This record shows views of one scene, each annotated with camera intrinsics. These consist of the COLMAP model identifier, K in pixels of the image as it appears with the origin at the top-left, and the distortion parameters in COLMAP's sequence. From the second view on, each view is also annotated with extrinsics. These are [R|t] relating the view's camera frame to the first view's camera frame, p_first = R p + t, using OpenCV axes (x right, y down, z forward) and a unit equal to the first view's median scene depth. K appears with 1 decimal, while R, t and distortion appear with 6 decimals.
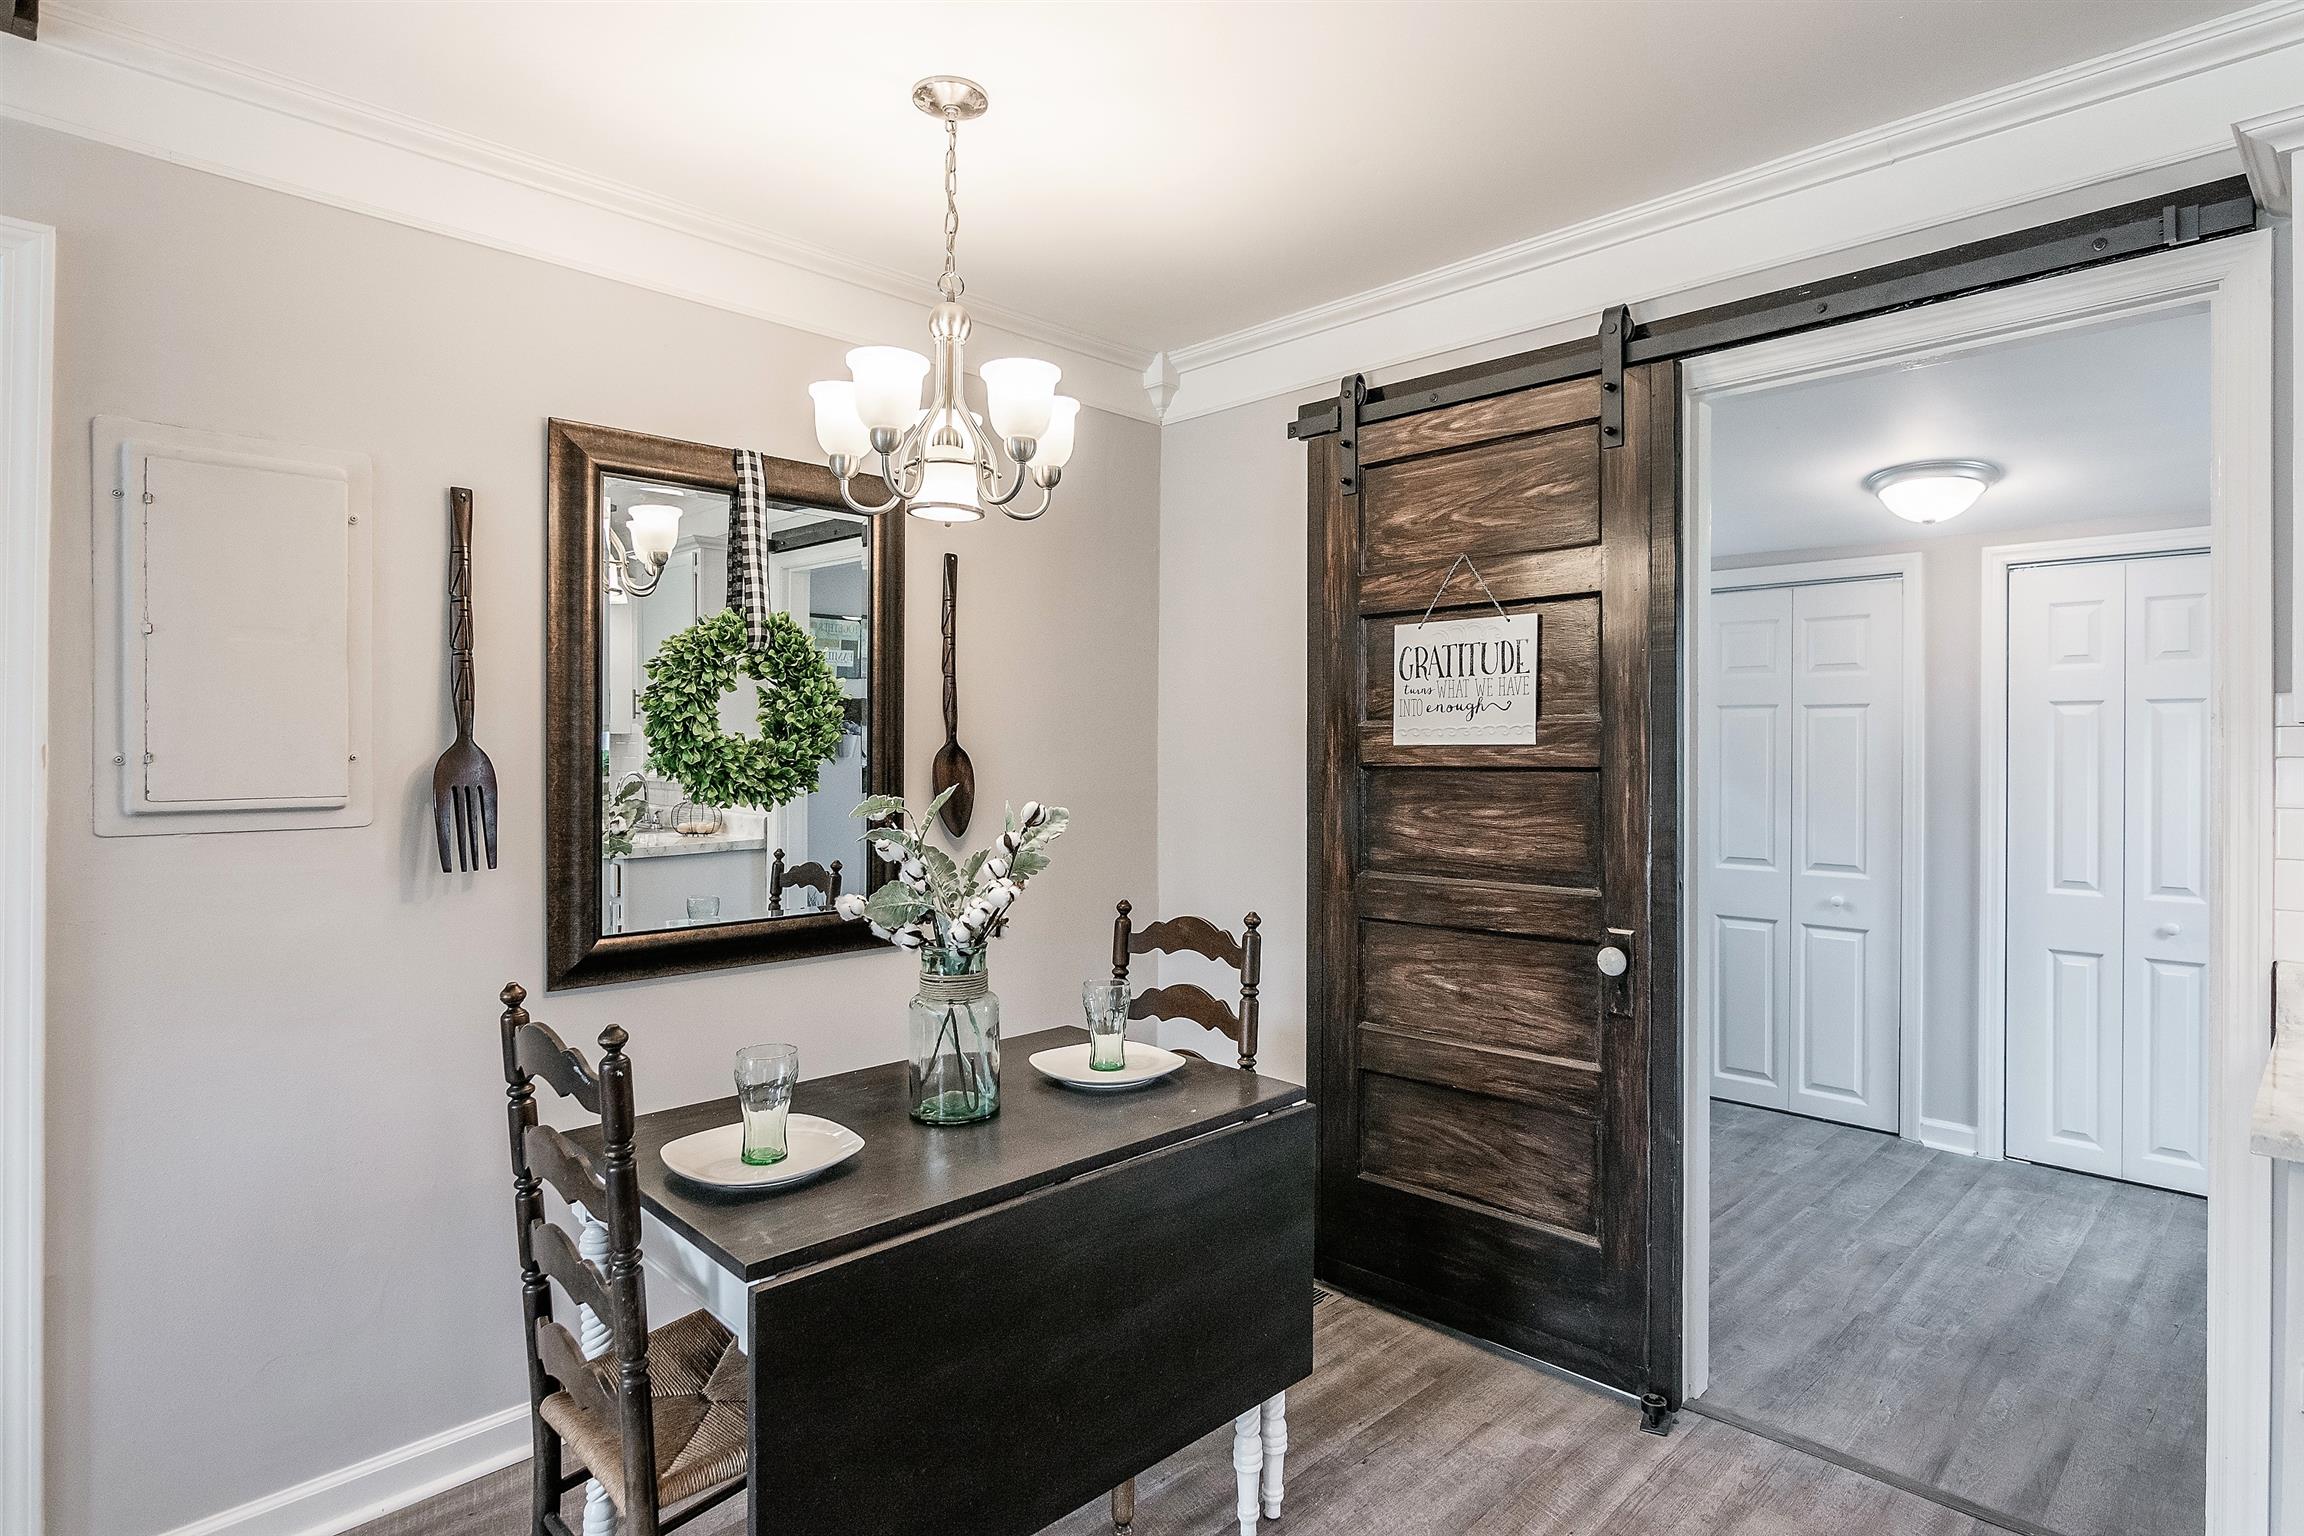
lens RADIAL K [[1220.1, 0, 1156.9], [0, 1220.1, 748.4], [0, 0, 1]] dist [-0.007512, -0.000559]
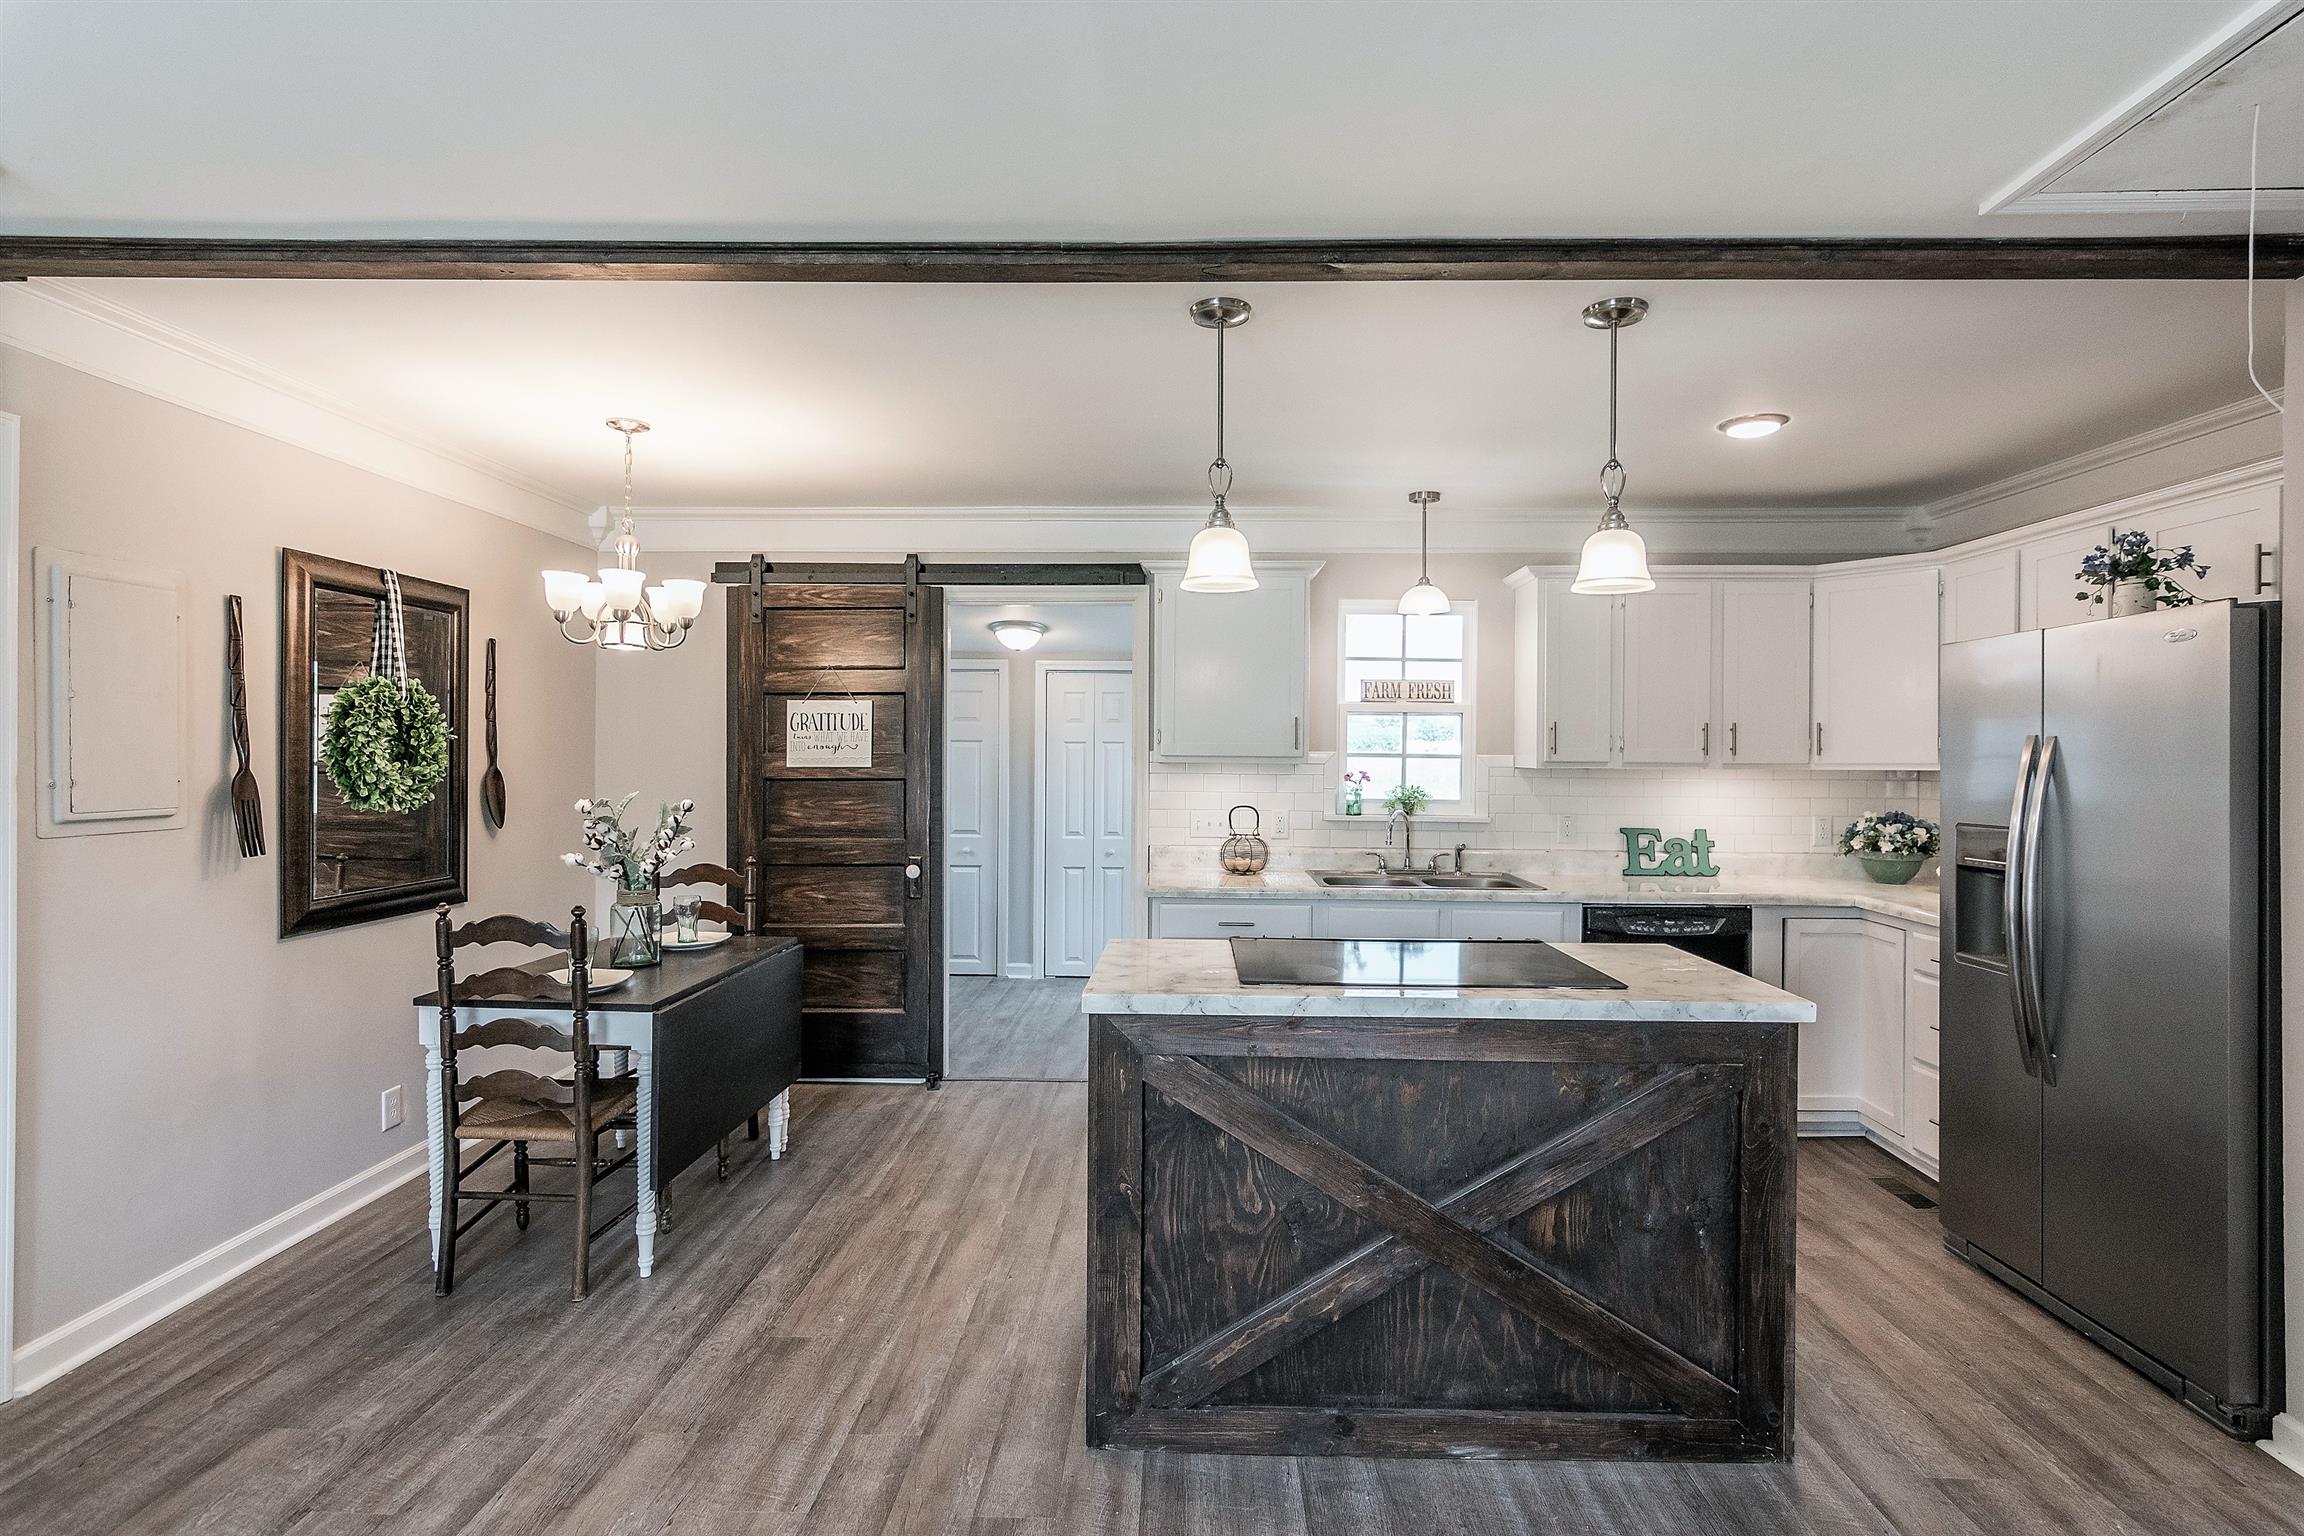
lens RADIAL K [[1107.5, 0, 1161.7], [0, 1107.5, 766.2], [0, 0, 1]] dist [-0.000583, 0.001392]
pose [[0.725869, -0.002831, 0.687828, -0.575667], [-0.003631, 0.999962, 0.007947, -0.020249], [-0.687824, -0.008265, 0.725831, -0.617128]]
